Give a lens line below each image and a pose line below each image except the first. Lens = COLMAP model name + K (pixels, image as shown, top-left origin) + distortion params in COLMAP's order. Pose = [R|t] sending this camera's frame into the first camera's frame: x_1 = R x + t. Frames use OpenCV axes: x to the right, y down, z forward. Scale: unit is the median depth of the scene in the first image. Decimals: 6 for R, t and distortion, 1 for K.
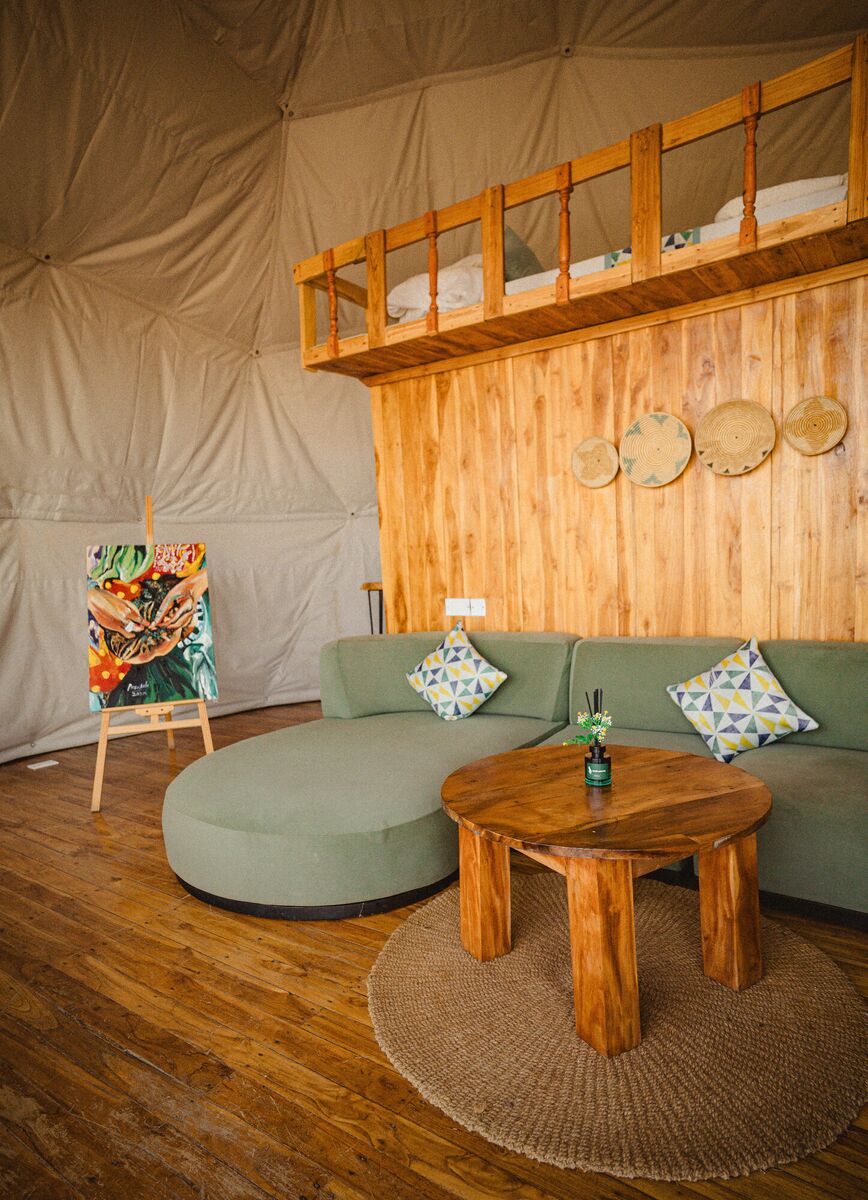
lens RADIAL K [[689.8, 0, 406.0], [0, 689.8, 631.6], [0, 0, 1]] dist [-0.019473, 0.020640]
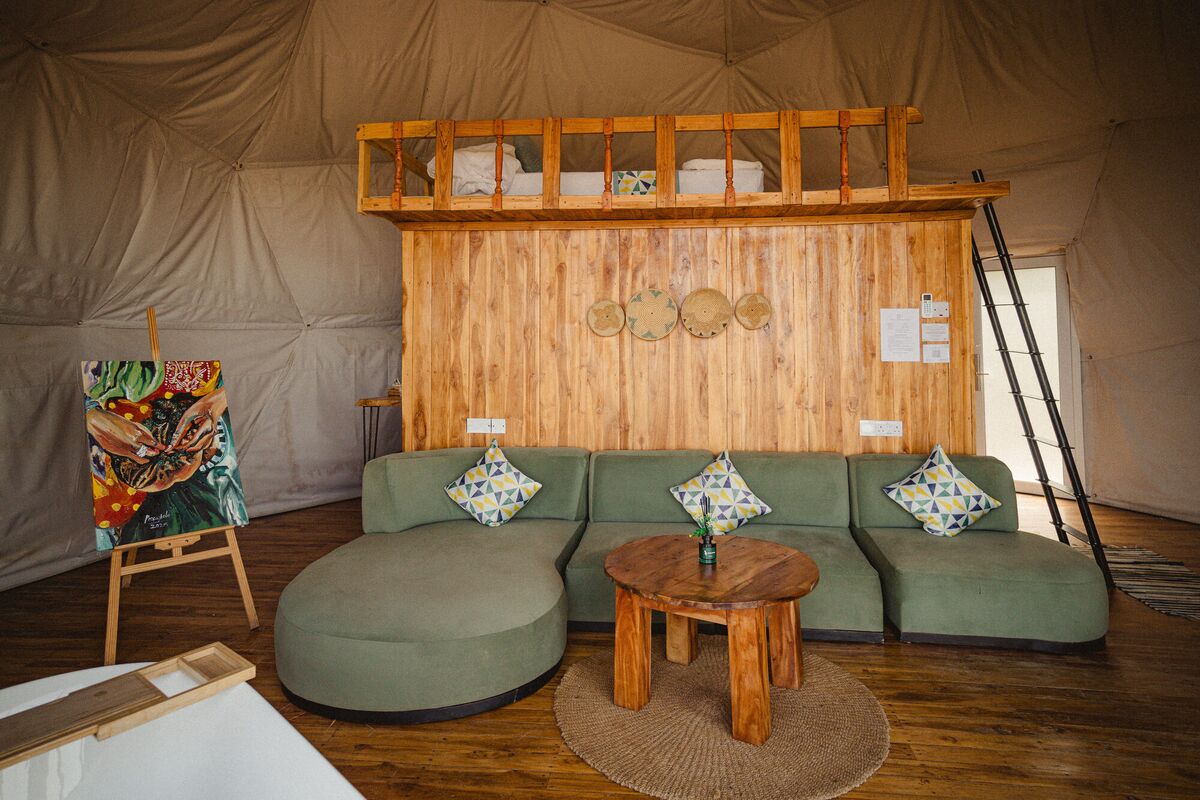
lens RADIAL K [[677.3, 0, 583.7], [0, 677.3, 319.0], [0, 0, 1]] dist [-0.008459, 0.019359]
pose [[0.877209, 0.063227, 0.475927, -0.334523], [0.012007, 0.988091, -0.153399, -0.036780], [-0.479958, 0.140278, 0.866004, -0.100815]]
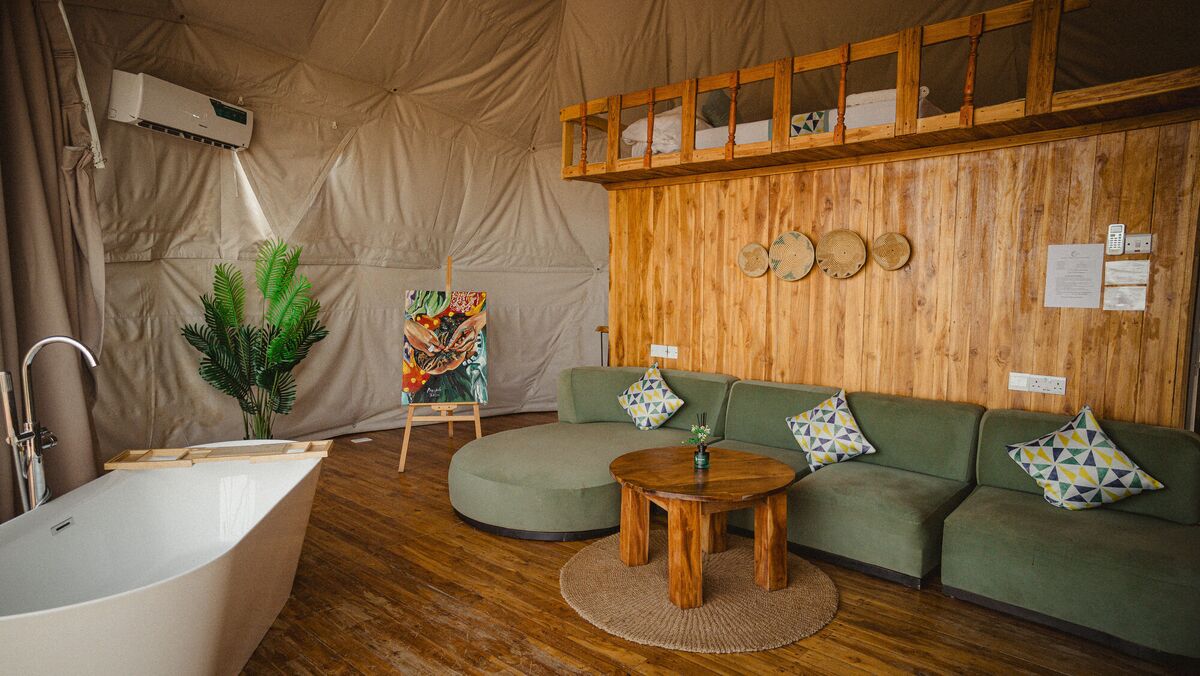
lens RADIAL K [[631.4, 0, 598.1], [0, 631.4, 337.8], [0, 0, 1]] dist [-0.005582, 0.011366]
pose [[0.993264, 0.068767, -0.093258, 0.071818], [-0.071306, 0.997162, -0.024163, -0.022867], [0.091332, 0.030650, 0.995349, -0.300144]]
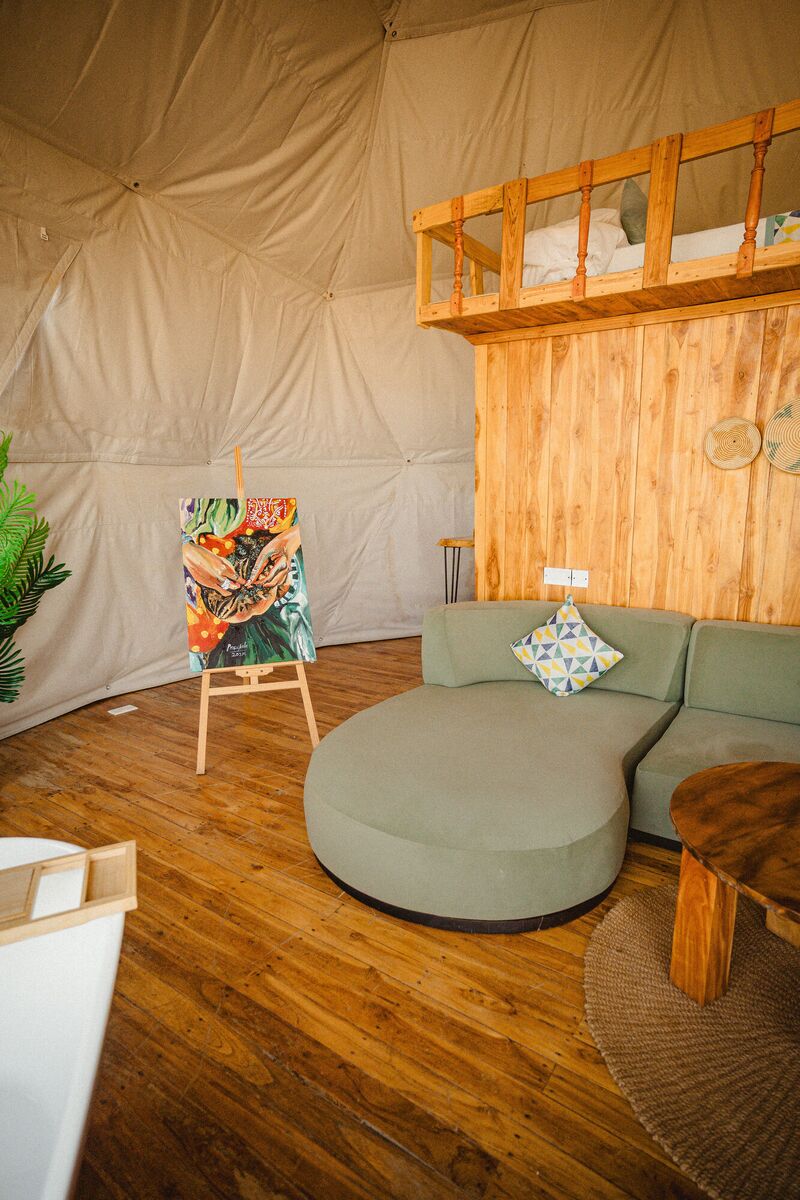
lens RADIAL K [[632.3, 0, 402.7], [0, 632.3, 599.8], [0, 0, 1]] dist [-0.020065, 0.031733]
pose [[0.999019, 0.035080, 0.027018, -0.177164], [-0.037121, 0.996170, 0.079163, -0.067893], [-0.024137, -0.080089, 0.996495, 0.092784]]
